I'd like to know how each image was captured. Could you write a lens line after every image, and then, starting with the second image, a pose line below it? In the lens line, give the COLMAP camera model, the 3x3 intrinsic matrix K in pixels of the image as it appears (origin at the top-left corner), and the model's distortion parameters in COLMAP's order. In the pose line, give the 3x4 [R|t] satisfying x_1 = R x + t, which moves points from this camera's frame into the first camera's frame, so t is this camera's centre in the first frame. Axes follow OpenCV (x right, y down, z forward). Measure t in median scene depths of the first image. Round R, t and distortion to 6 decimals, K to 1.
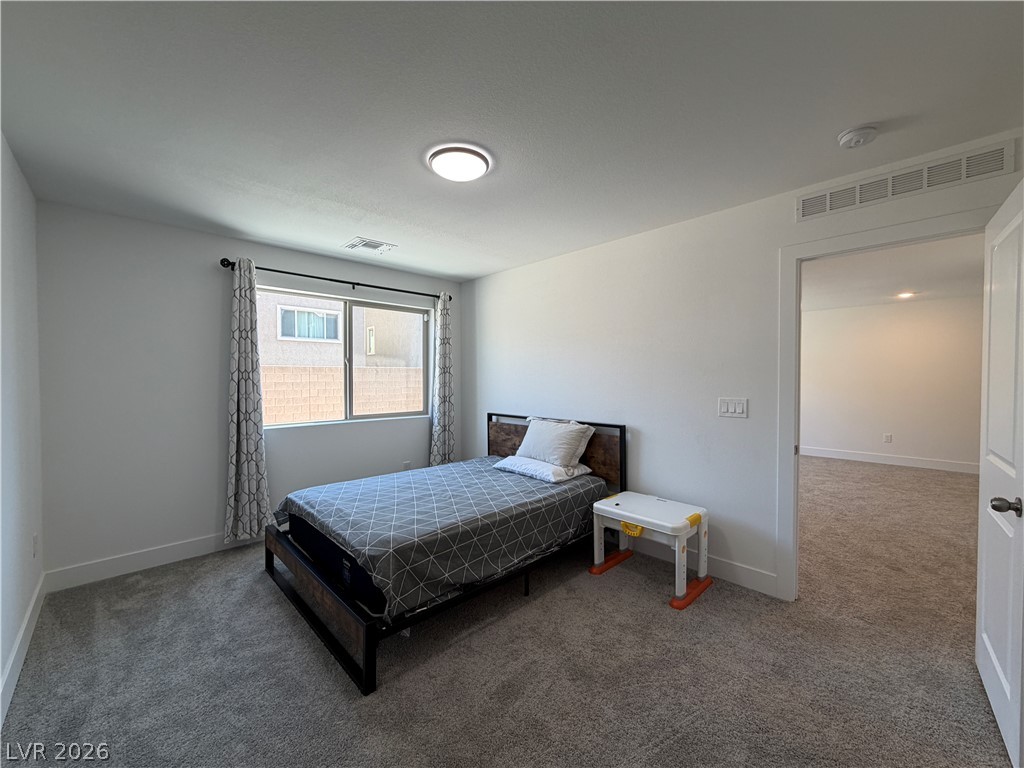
lens RADIAL K [[409.4, 0, 508.8], [0, 409.4, 385.7], [0, 0, 1]] dist [-0.000570, 0.000125]
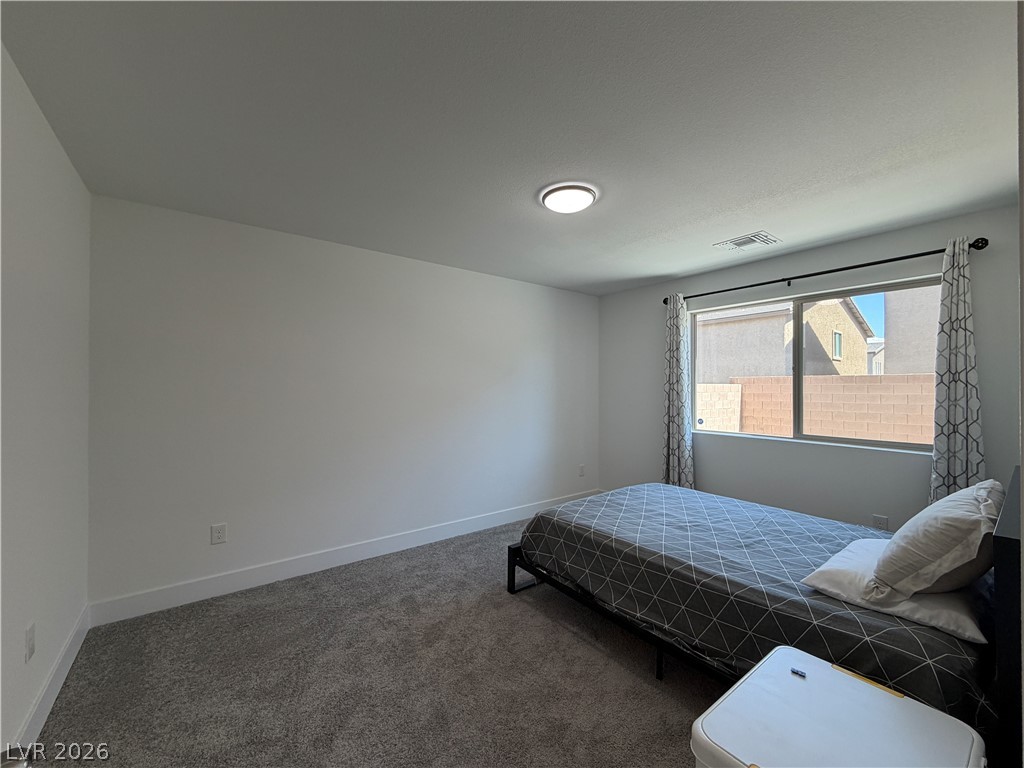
lens RADIAL K [[409.4, 0, 508.8], [0, 409.4, 385.7], [0, 0, 1]] dist [-0.000570, 0.000125]
pose [[-0.115930, -0.001509, -0.993256, 0.743820], [-0.023326, 0.999727, 0.001204, -0.019463], [0.992983, 0.023309, -0.115933, 0.720441]]
